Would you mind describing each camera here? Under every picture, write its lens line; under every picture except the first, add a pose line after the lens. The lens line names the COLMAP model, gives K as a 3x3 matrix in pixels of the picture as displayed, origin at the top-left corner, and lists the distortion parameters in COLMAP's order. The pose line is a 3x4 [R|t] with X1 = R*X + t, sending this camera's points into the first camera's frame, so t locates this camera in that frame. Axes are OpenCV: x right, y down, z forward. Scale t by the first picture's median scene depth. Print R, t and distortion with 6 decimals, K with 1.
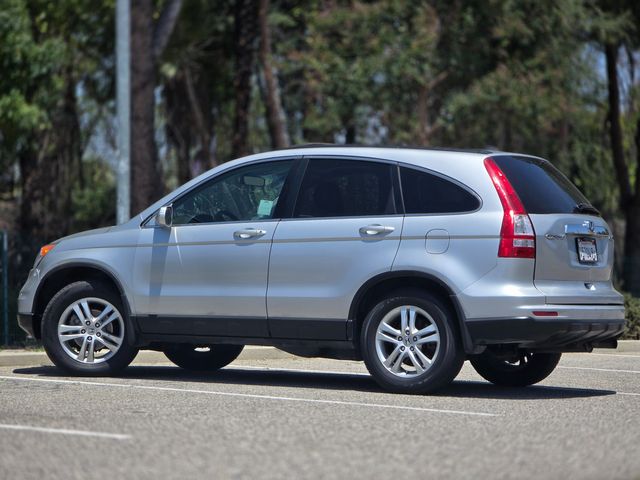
lens RADIAL K [[2150.6, 0, 320.0], [0, 2150.6, 240.0], [0, 0, 1]] dist [0.210876, 1.787927]
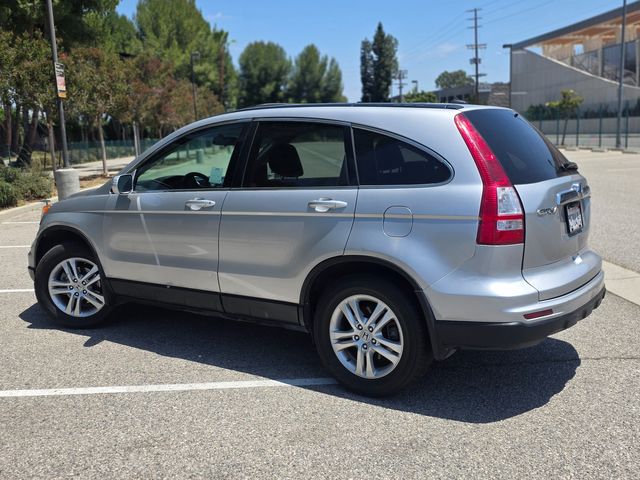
lens RADIAL K [[669.4, 0, 315.3], [0, 669.4, 237.7], [0, 0, 1]] dist [0.062715, -0.037472]
pose [[0.996452, -0.025092, -0.080330, 0.042564], [0.037602, 0.986685, 0.158234, -0.033985], [0.075290, -0.160693, 0.984129, 0.731368]]
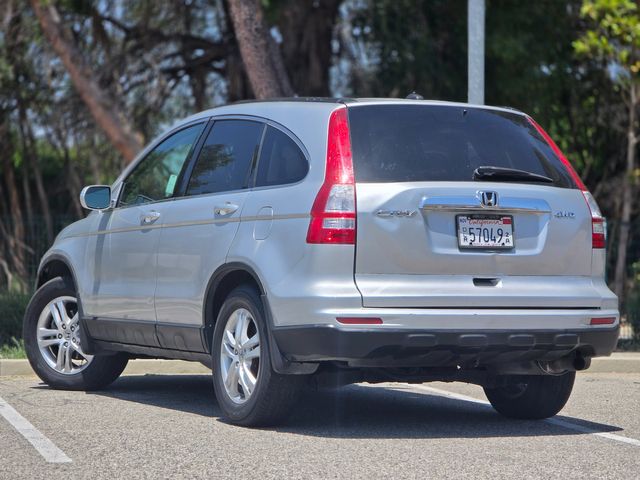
lens RADIAL K [[2150.6, 0, 320.0], [0, 2150.6, 240.0], [0, 0, 1]] dist [0.210876, 1.787927]
pose [[0.832105, -0.011545, -0.554498, 0.476834], [0.013227, 0.999912, -0.000969, 0.007410], [0.554460, -0.006528, 0.832185, 0.379666]]
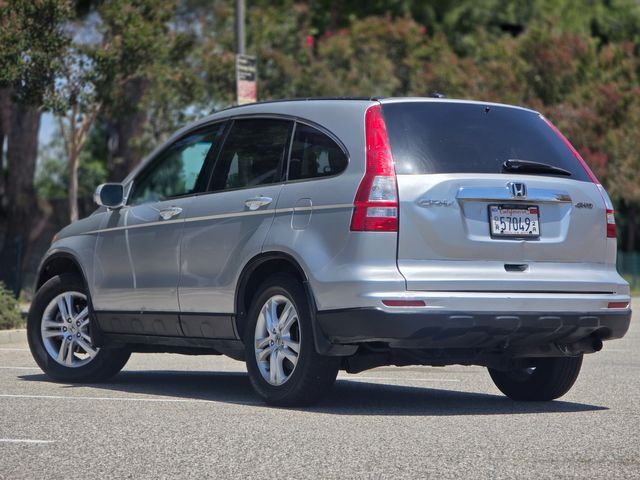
lens RADIAL K [[2150.6, 0, 320.0], [0, 2150.6, 240.0], [0, 0, 1]] dist [0.210876, 1.787927]
pose [[0.876988, -0.021547, -0.480029, 0.431265], [0.016970, 0.999760, -0.013872, 0.021012], [0.480212, 0.004020, 0.877143, 0.303276]]
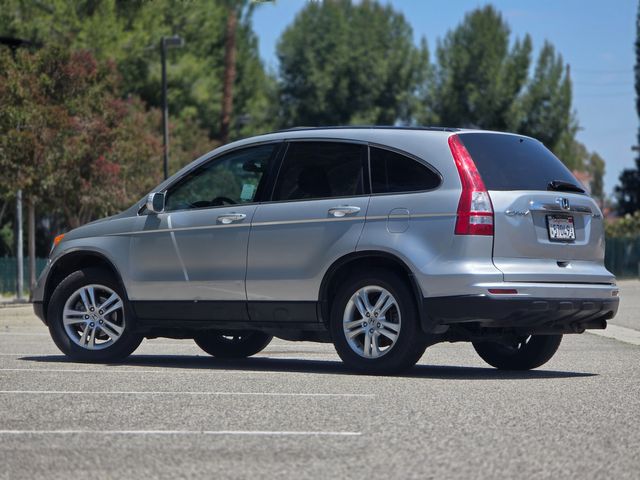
lens RADIAL K [[2150.6, 0, 320.0], [0, 2150.6, 240.0], [0, 0, 1]] dist [0.210876, 1.787927]
pose [[0.986518, -0.015641, -0.162903, 0.176450], [0.014076, 0.999843, -0.010761, 0.019404], [0.163045, 0.008323, 0.986583, 0.017034]]
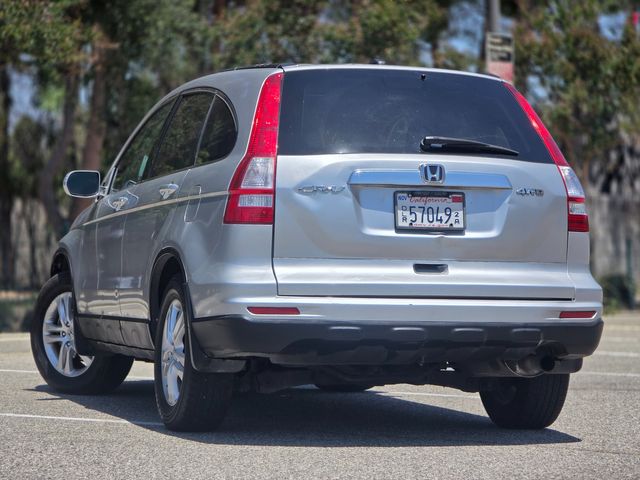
lens RADIAL K [[2150.6, 0, 320.0], [0, 2150.6, 240.0], [0, 0, 1]] dist [0.210876, 1.787927]
pose [[0.732215, -0.019552, -0.680793, 0.528344], [0.012047, 0.999803, -0.015757, 0.022704], [0.680967, 0.003335, 0.732306, 0.526244]]
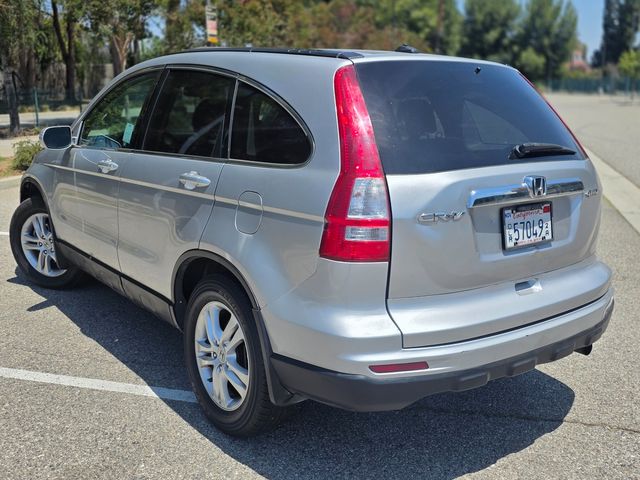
lens RADIAL K [[674.0, 0, 327.4], [0, 674.0, 239.4], [0, 0, 1]] dist [0.037654, -0.003696]
pose [[0.926563, 0.077340, -0.368103, 0.142157], [0.007909, 0.974411, 0.224635, -0.033380], [0.376056, -0.211050, 0.902241, 0.820221]]
